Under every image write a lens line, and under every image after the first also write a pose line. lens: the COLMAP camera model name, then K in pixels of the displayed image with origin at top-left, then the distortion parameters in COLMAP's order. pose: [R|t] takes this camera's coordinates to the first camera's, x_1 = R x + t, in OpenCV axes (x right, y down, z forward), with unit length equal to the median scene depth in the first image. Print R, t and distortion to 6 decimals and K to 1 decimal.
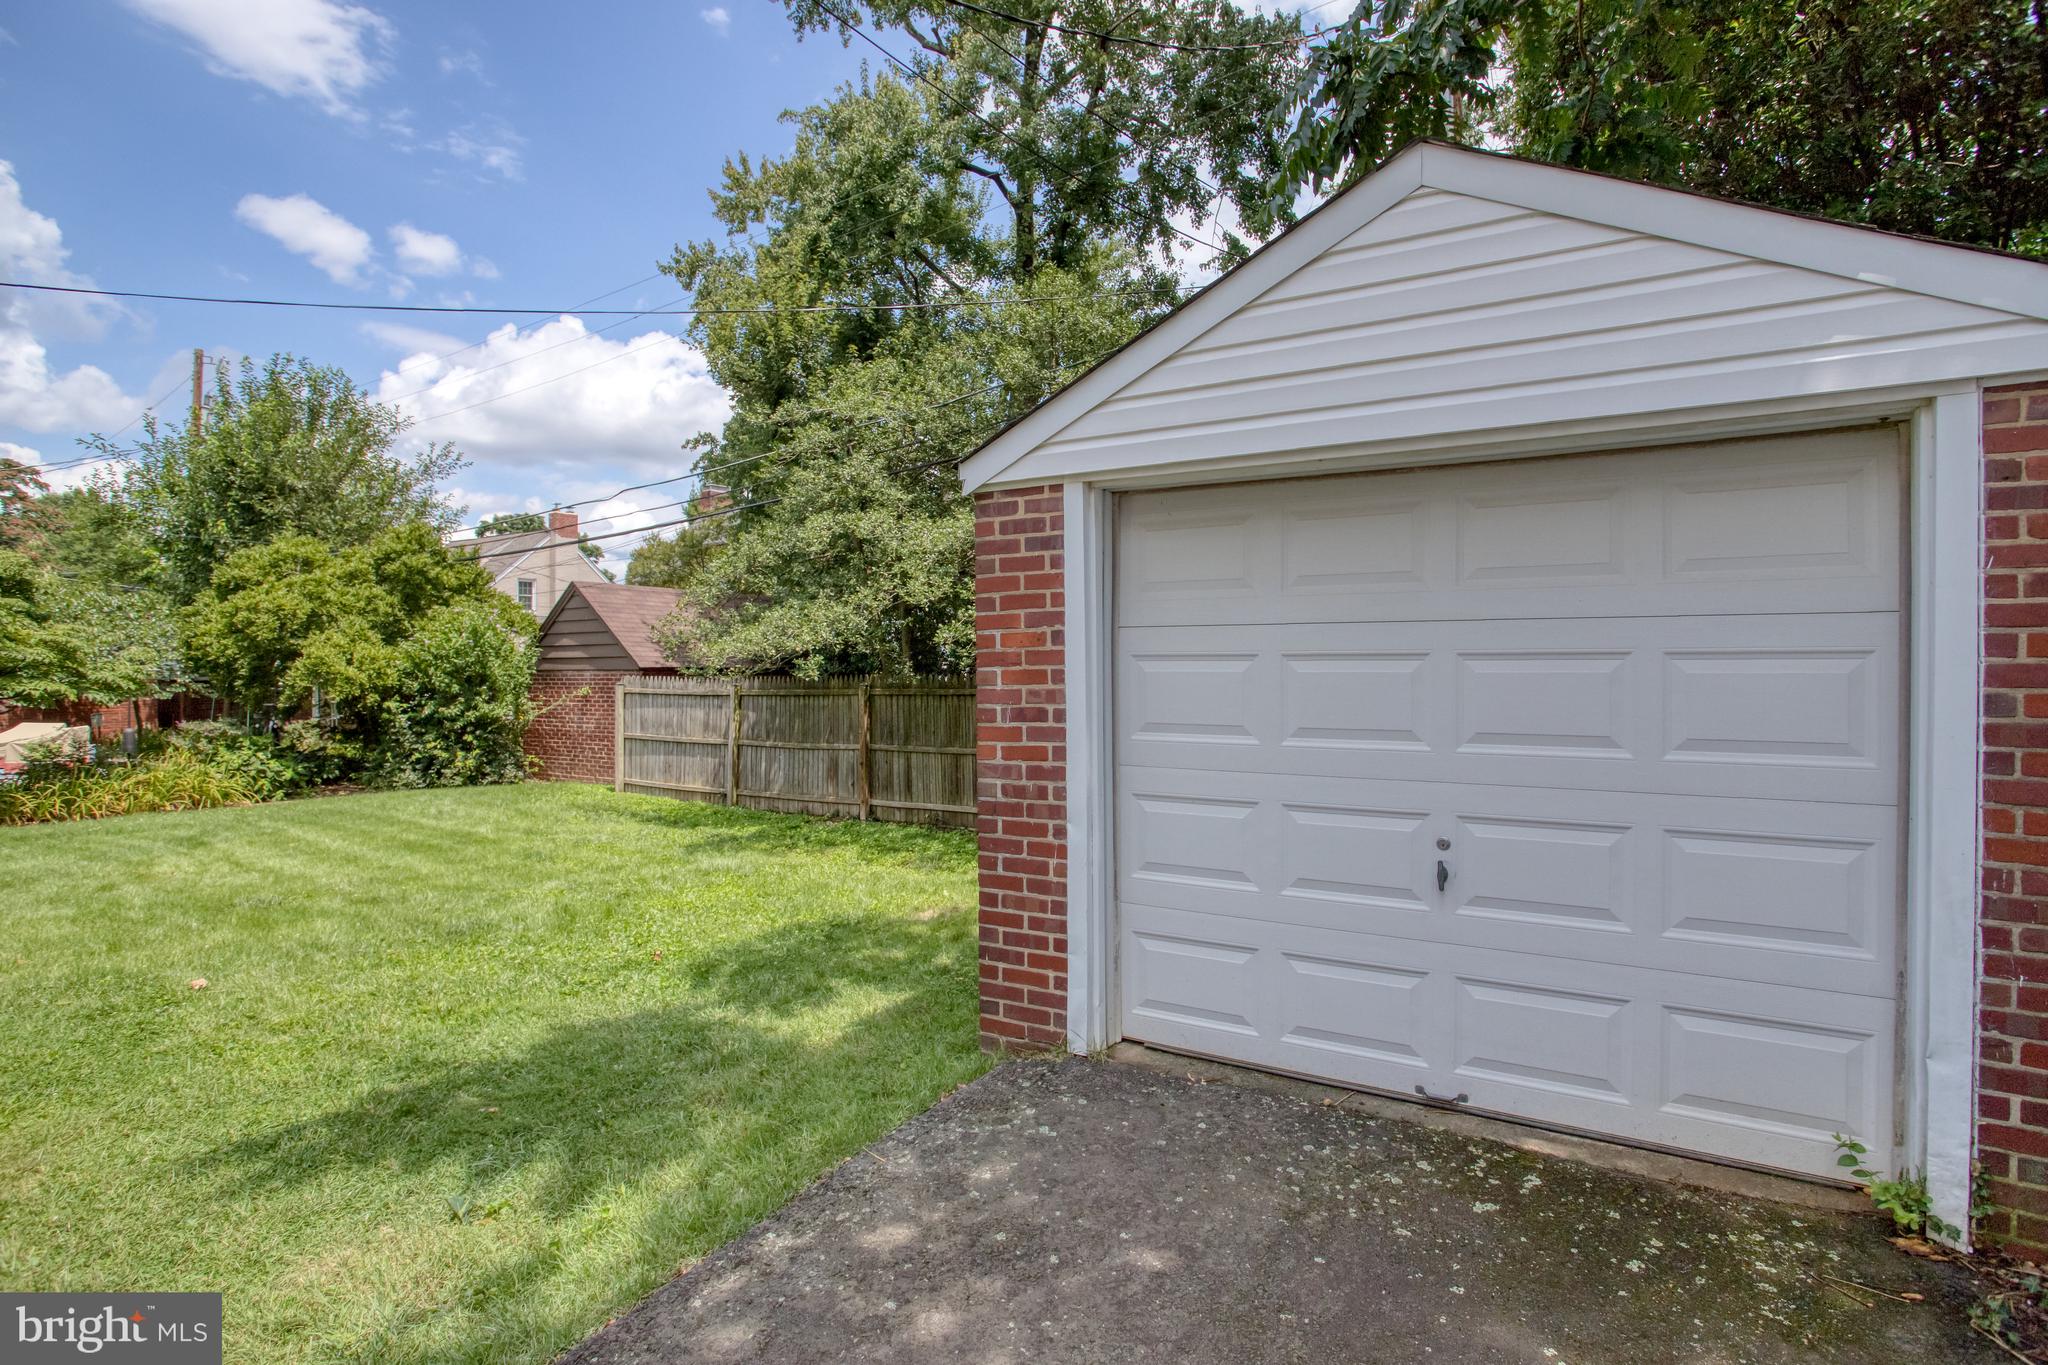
lens RADIAL K [[1011.4, 0, 1058.9], [0, 1011.4, 679.4], [0, 0, 1]] dist [-0.066683, 0.033623]
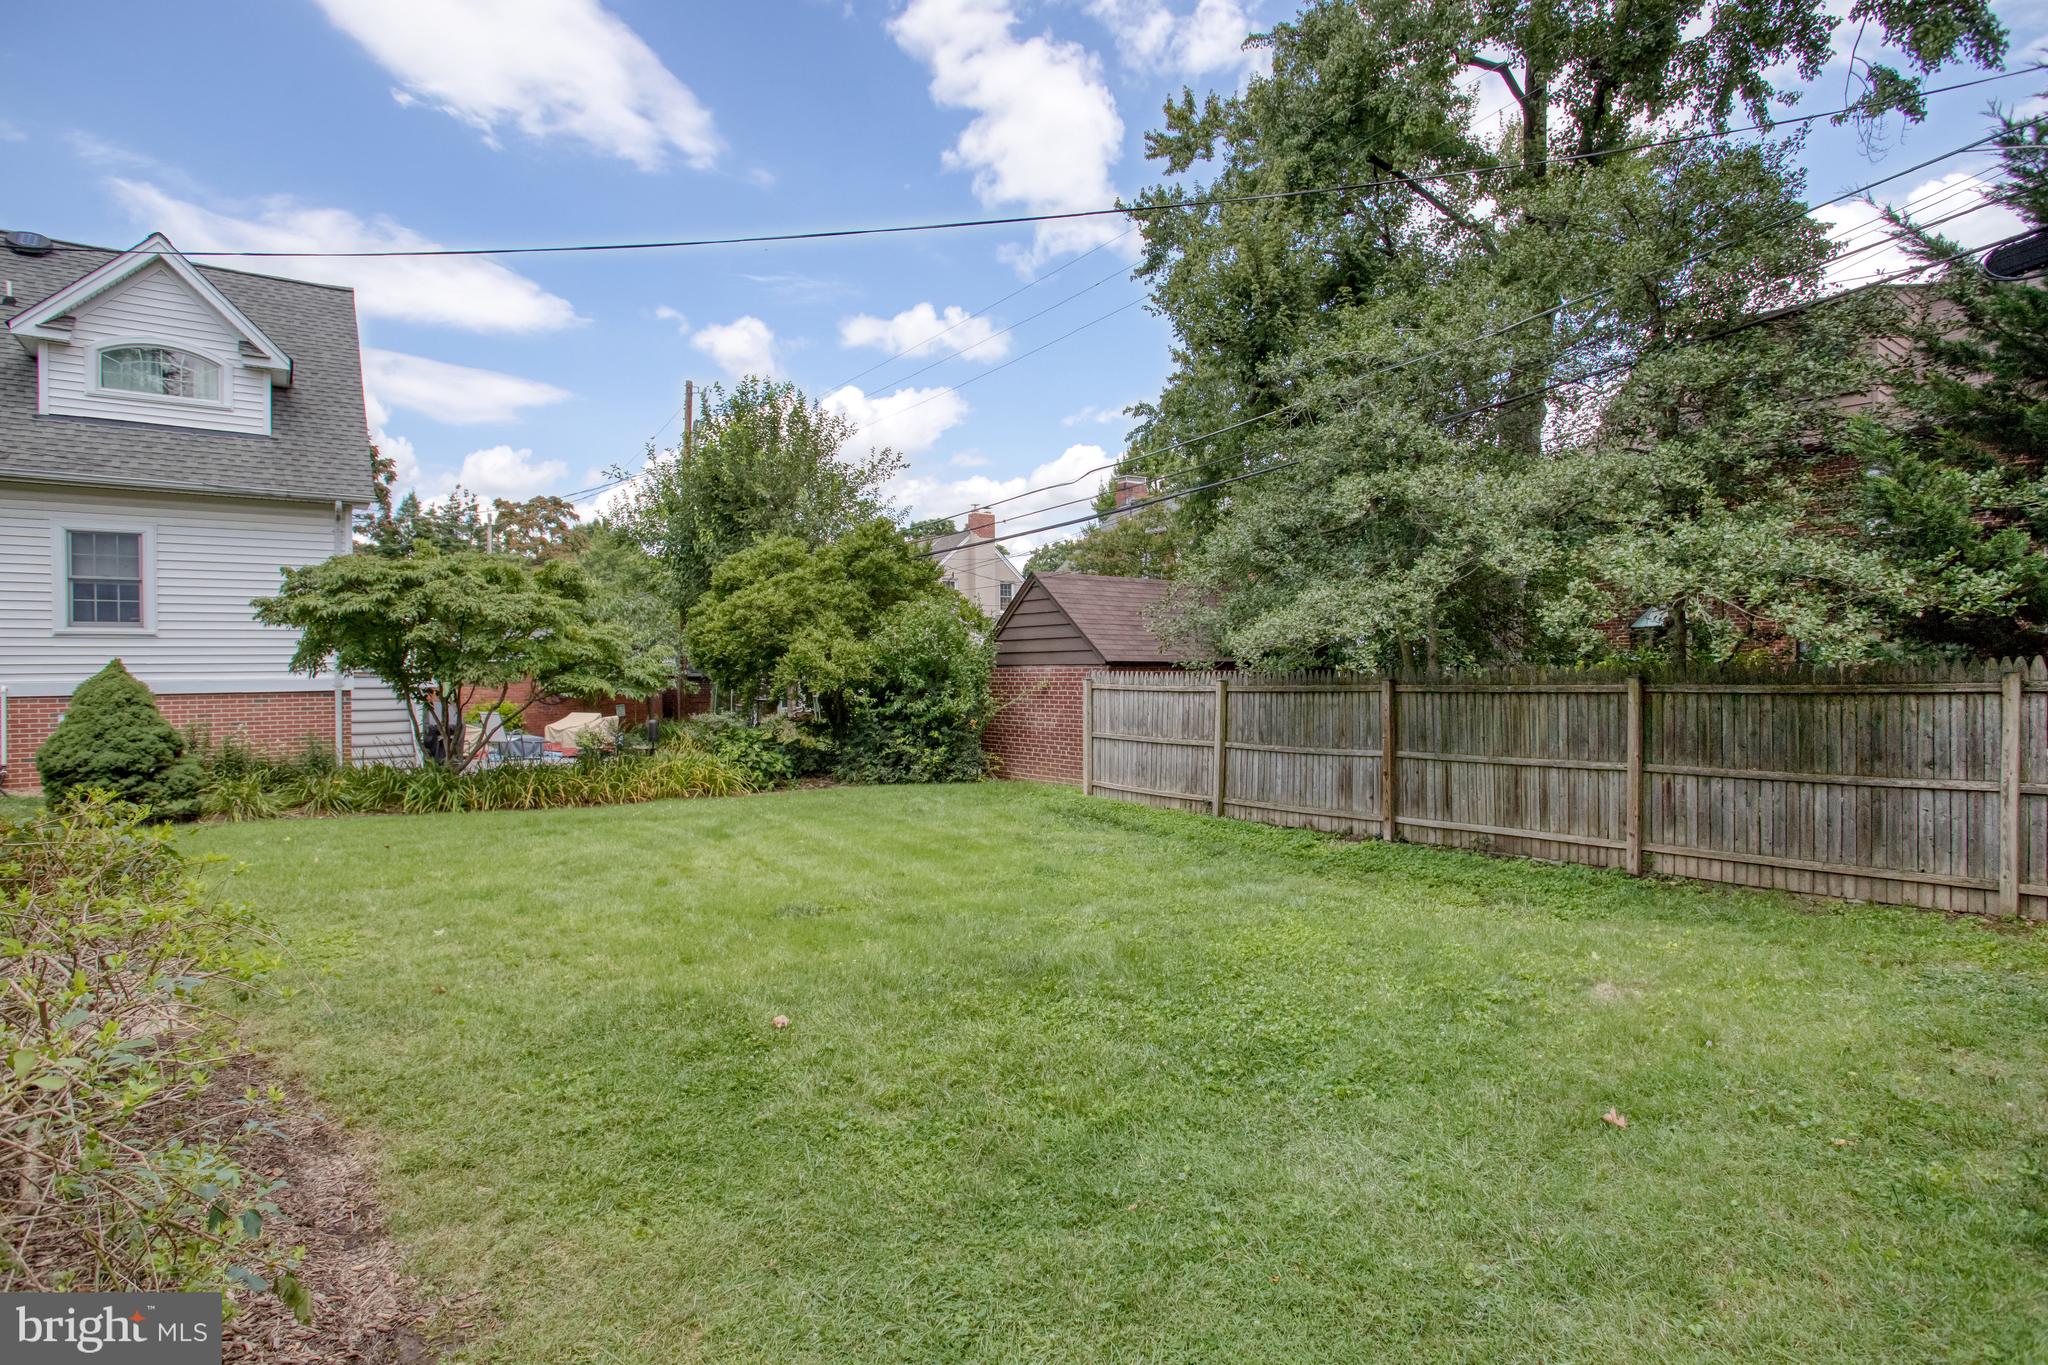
lens RADIAL K [[1039.9, 0, 1081.4], [0, 1039.9, 682.5], [0, 0, 1]] dist [-0.045288, 0.036906]
pose [[0.940761, 0.002980, -0.339056, -0.110654], [-0.001564, 0.999989, 0.004448, 0.003366], [0.339066, -0.003654, 0.940756, 0.081698]]
